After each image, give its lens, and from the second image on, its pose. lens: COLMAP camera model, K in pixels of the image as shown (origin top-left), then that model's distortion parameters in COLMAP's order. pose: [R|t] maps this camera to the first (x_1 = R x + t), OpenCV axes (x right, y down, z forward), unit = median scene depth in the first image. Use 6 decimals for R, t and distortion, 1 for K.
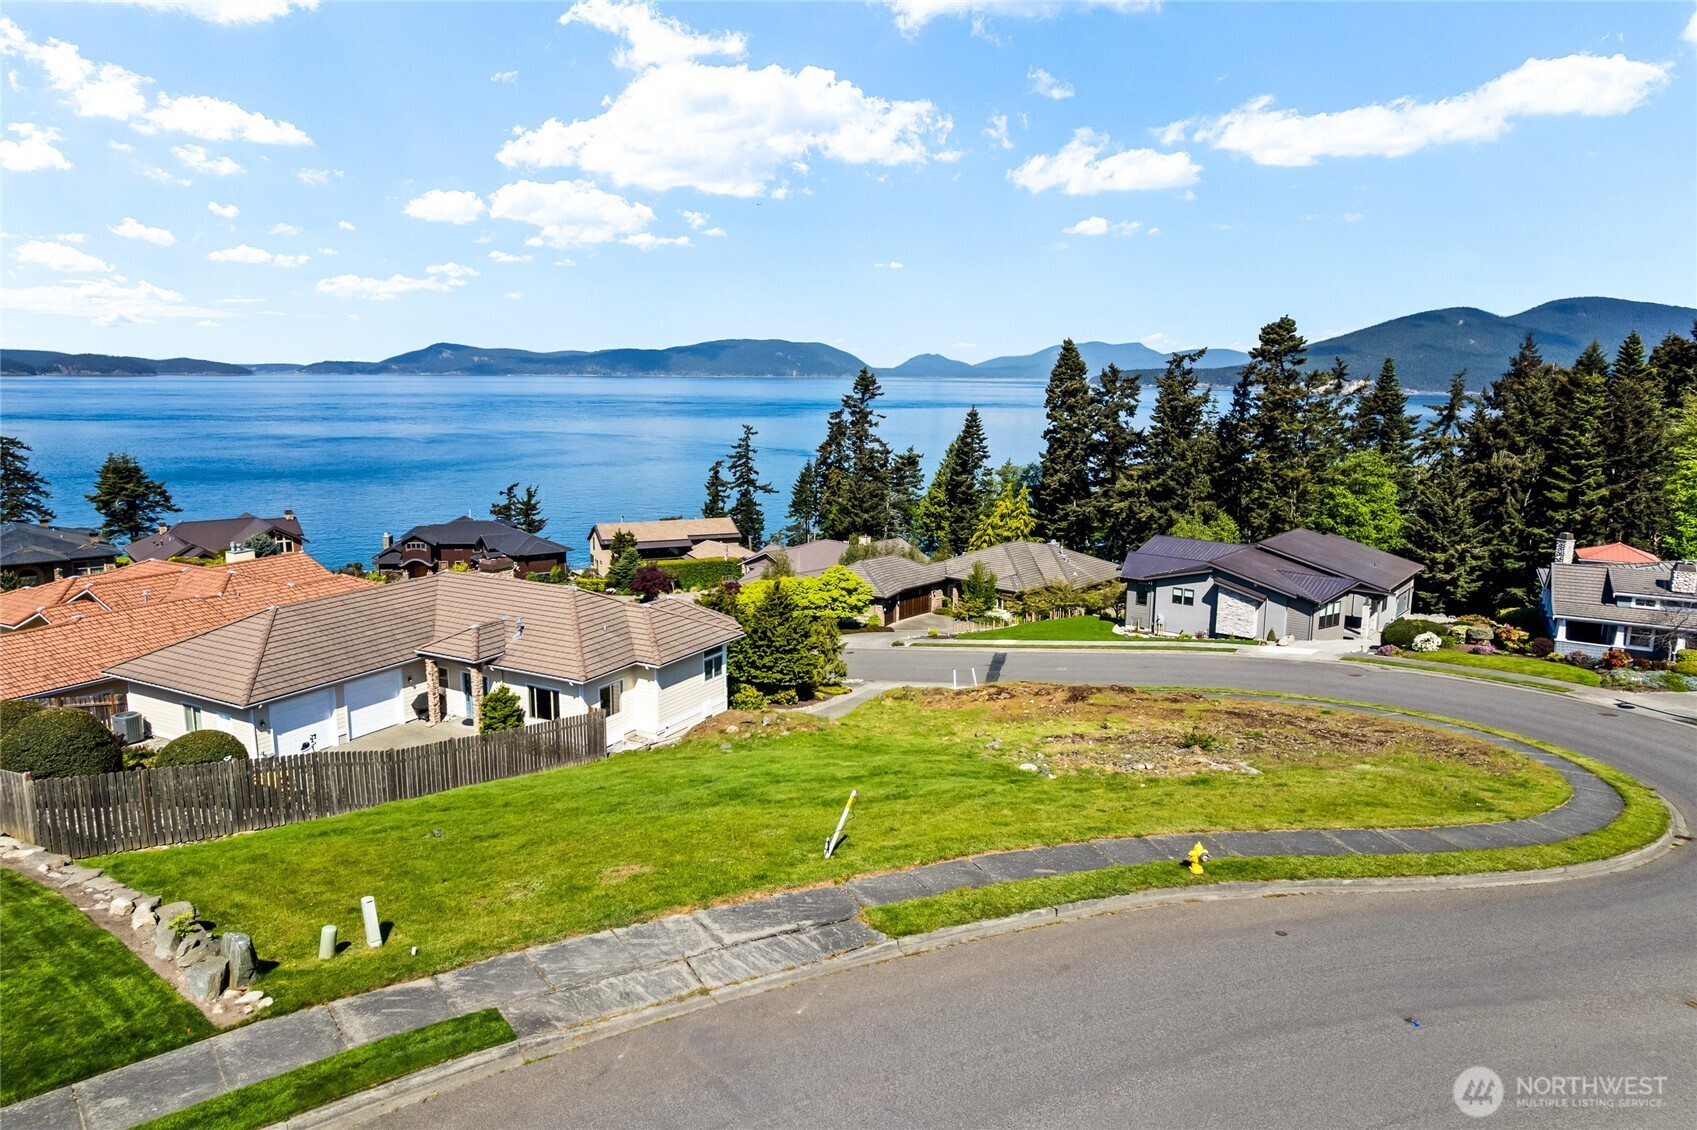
lens RADIAL K [[1085.3, 0, 853.0], [0, 1085.3, 560.5], [0, 0, 1]] dist [-0.068866, 0.057754]
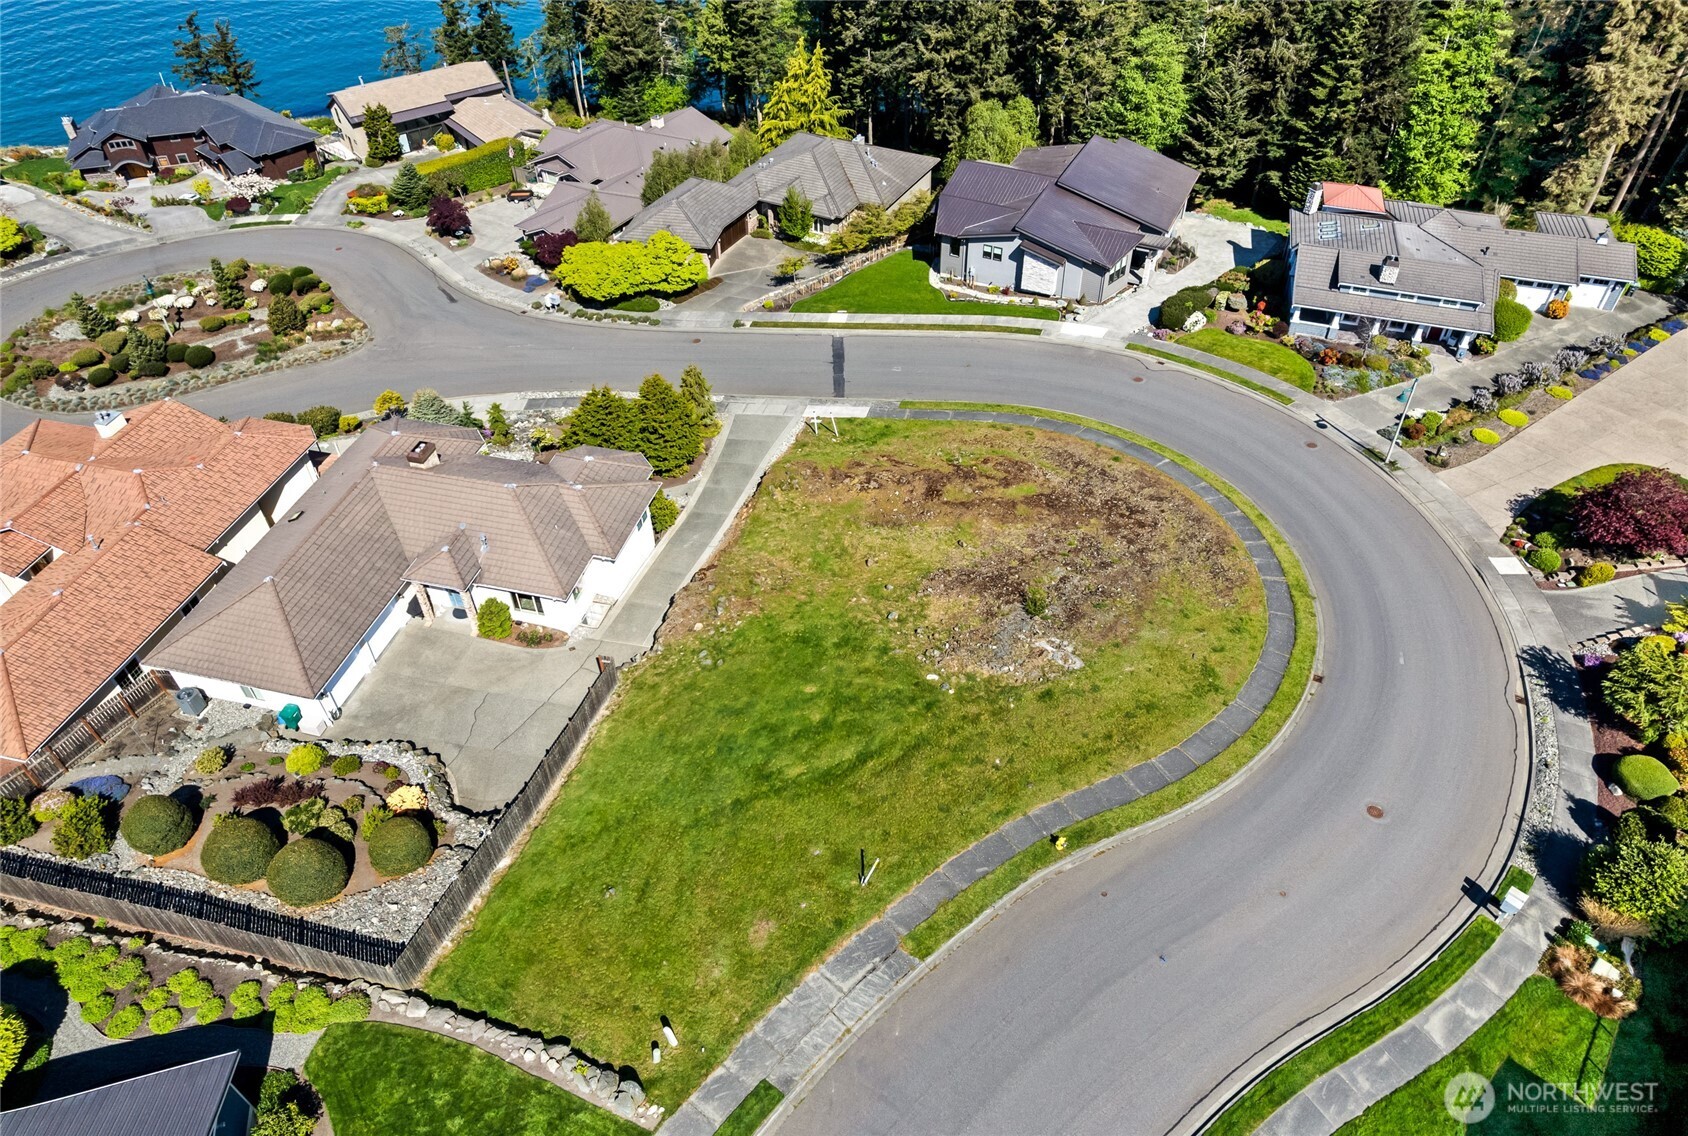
lens RADIAL K [[1113.0, 0, 872.6], [0, 1113.0, 574.2], [0, 0, 1]] dist [-0.074791, 0.064485]
pose [[0.969366, -0.169688, 0.177581, -0.049973], [0.045291, 0.834082, 0.549778, -0.233984], [-0.241408, -0.524893, 0.816217, -0.044883]]
